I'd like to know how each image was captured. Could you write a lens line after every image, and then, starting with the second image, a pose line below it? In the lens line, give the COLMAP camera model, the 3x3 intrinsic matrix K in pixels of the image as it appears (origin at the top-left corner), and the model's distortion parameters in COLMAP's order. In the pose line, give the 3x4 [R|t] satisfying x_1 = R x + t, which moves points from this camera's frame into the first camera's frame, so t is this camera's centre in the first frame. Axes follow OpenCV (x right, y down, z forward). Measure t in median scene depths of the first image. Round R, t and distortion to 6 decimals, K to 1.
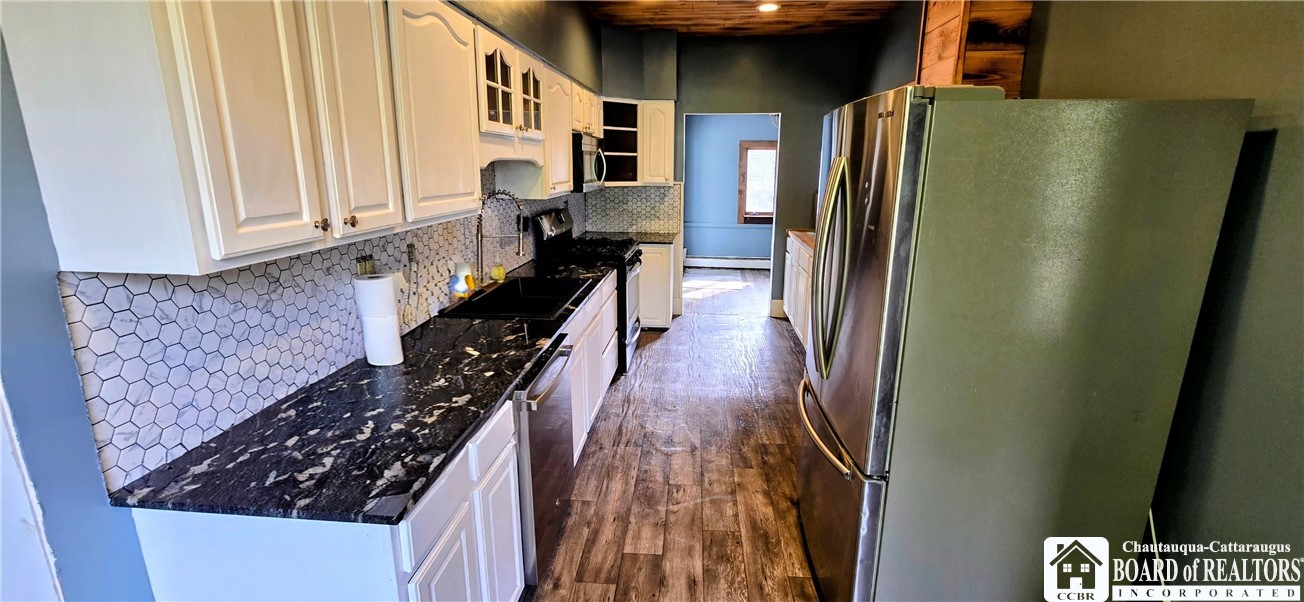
lens RADIAL K [[534.1, 0, 653.4], [0, 534.1, 296.0], [0, 0, 1]] dist [-0.000526, -0.000388]
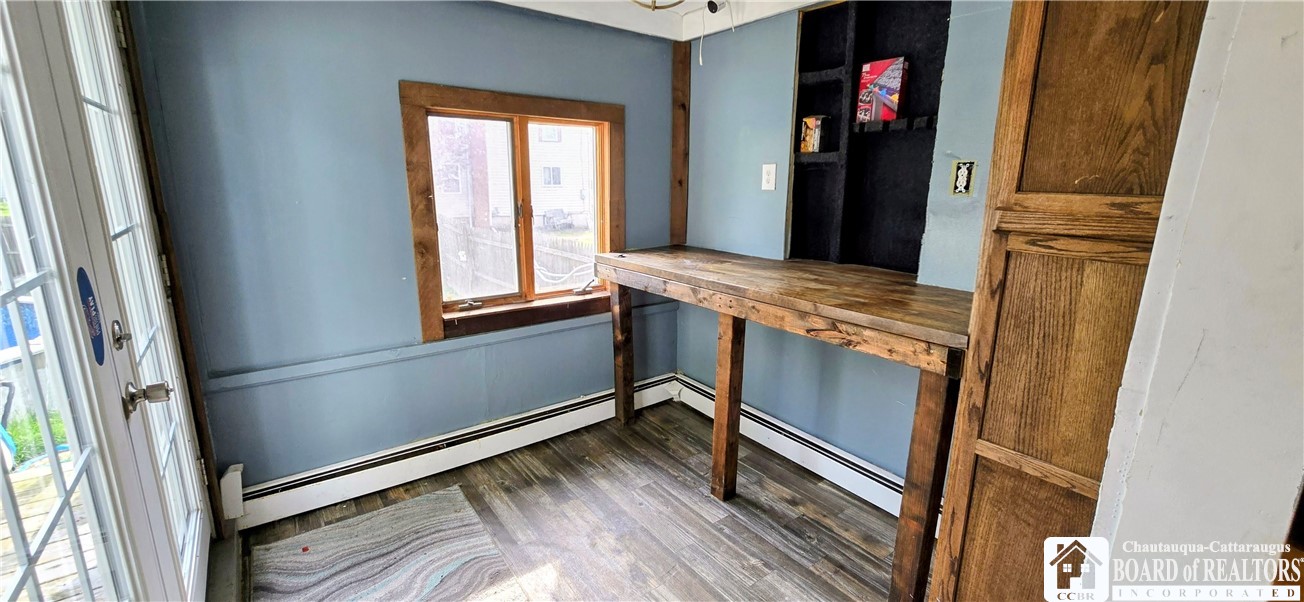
lens RADIAL K [[534.1, 0, 652.2], [0, 534.1, 300.8], [0, 0, 1]] dist [-0.000526, -0.000388]
pose [[0.745133, -0.141745, 0.651679, 0.052512], [0.147079, 0.988020, 0.046731, -0.156213], [-0.650496, 0.061027, 0.757054, 0.664279]]
